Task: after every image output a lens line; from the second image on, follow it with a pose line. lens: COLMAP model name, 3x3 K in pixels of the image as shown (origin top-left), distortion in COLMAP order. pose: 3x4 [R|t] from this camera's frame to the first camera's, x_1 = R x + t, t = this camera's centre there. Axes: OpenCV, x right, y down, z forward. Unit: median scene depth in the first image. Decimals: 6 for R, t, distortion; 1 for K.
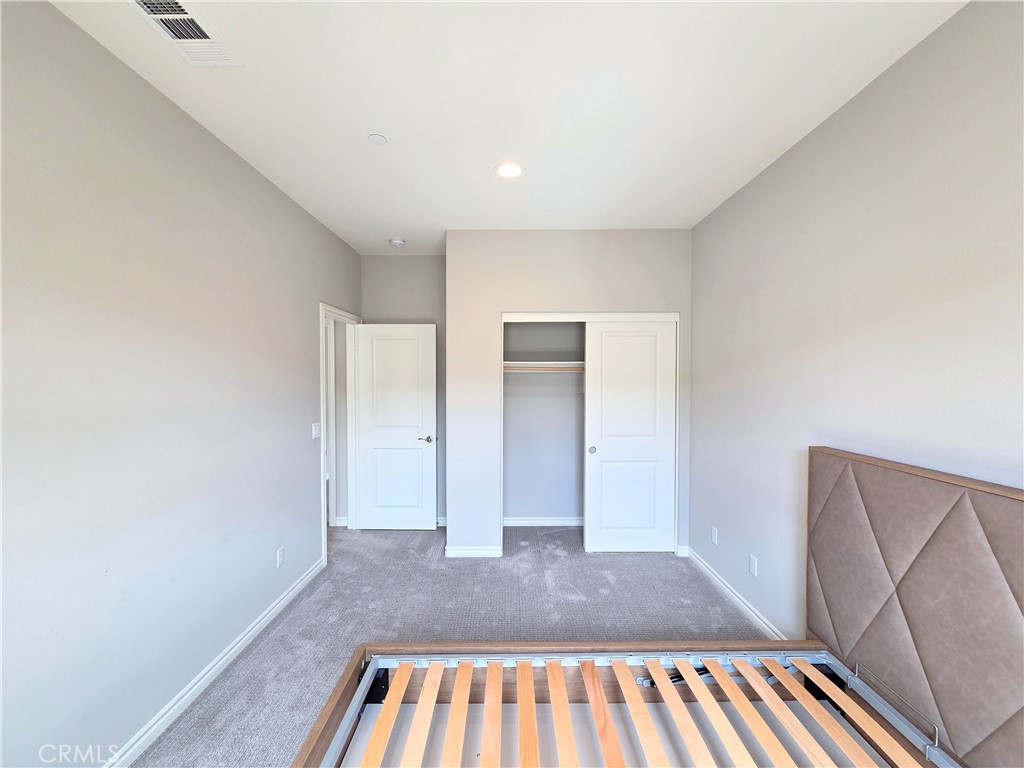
lens RADIAL K [[422.6, 0, 510.3], [0, 422.6, 387.7], [0, 0, 1]] dist [0.000741, 0.003397]
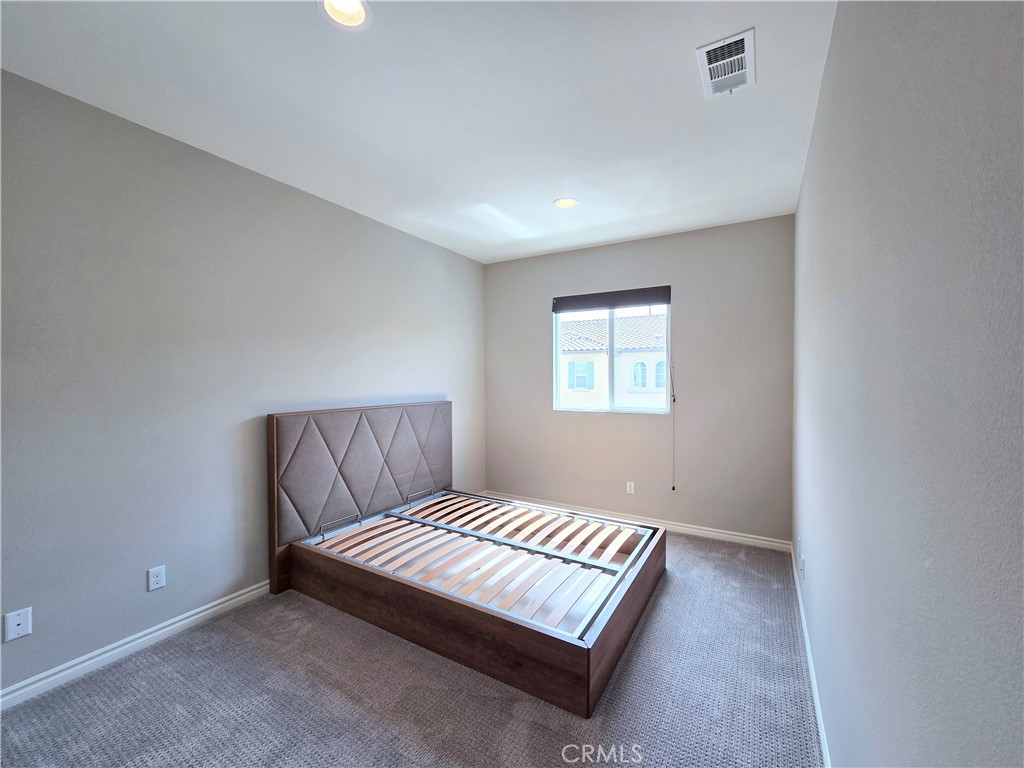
lens RADIAL K [[422.6, 0, 510.3], [0, 422.6, 387.7], [0, 0, 1]] dist [0.000741, 0.003397]
pose [[-0.857521, -0.013414, 0.514275, -0.838552], [0.011469, 0.998913, 0.045179, -0.001837], [-0.514322, 0.044640, -0.856435, 2.290279]]
